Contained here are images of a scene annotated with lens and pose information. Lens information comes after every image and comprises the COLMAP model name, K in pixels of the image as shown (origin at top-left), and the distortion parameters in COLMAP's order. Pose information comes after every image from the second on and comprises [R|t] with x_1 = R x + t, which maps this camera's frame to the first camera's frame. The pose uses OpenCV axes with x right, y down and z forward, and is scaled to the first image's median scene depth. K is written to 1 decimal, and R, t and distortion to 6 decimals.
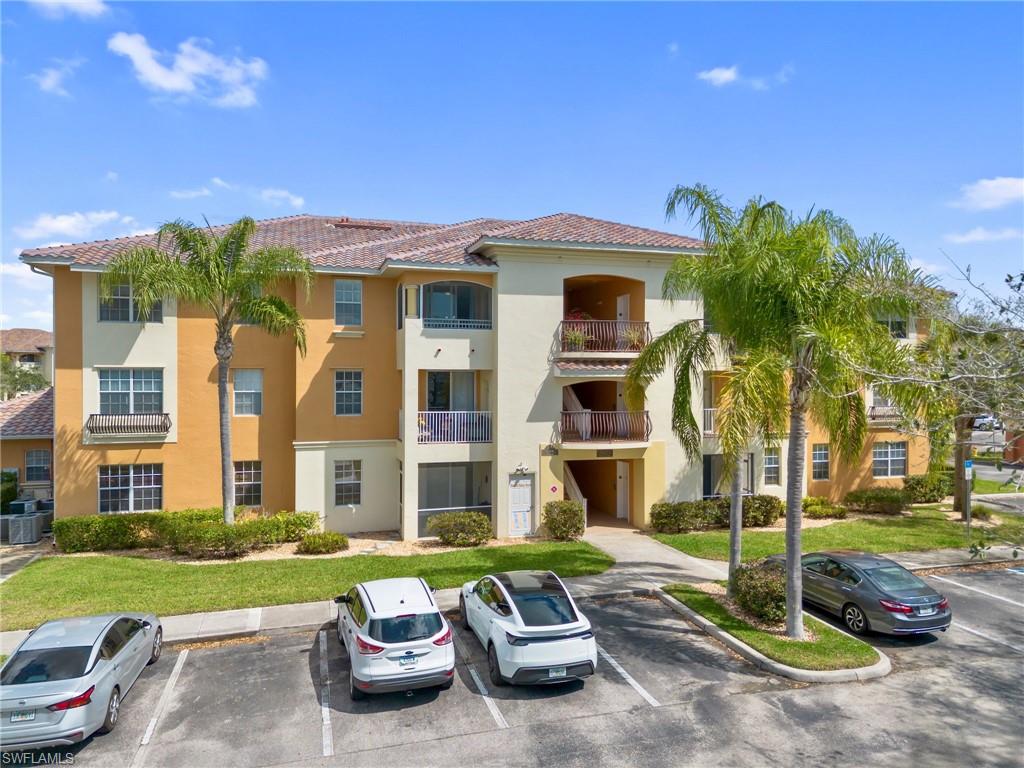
lens RADIAL K [[717.8, 0, 512.0], [0, 717.8, 384.0], [0, 0, 1]] dist [0.068456, -0.068901]
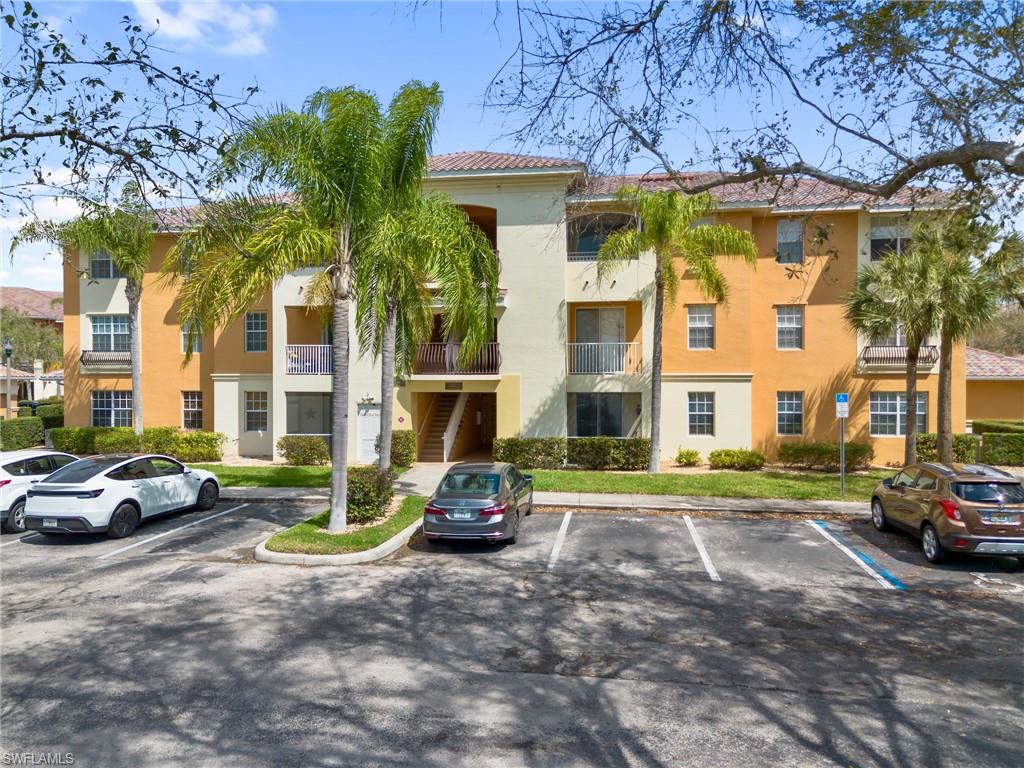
lens RADIAL K [[717.8, 0, 512.0], [0, 717.8, 384.0], [0, 0, 1]] dist [0.068456, -0.068901]
pose [[0.905657, 0.002477, -0.424004, 0.647828], [-0.001102, 0.999993, 0.003489, 0.093836], [0.424010, -0.002692, 0.905654, 0.143926]]
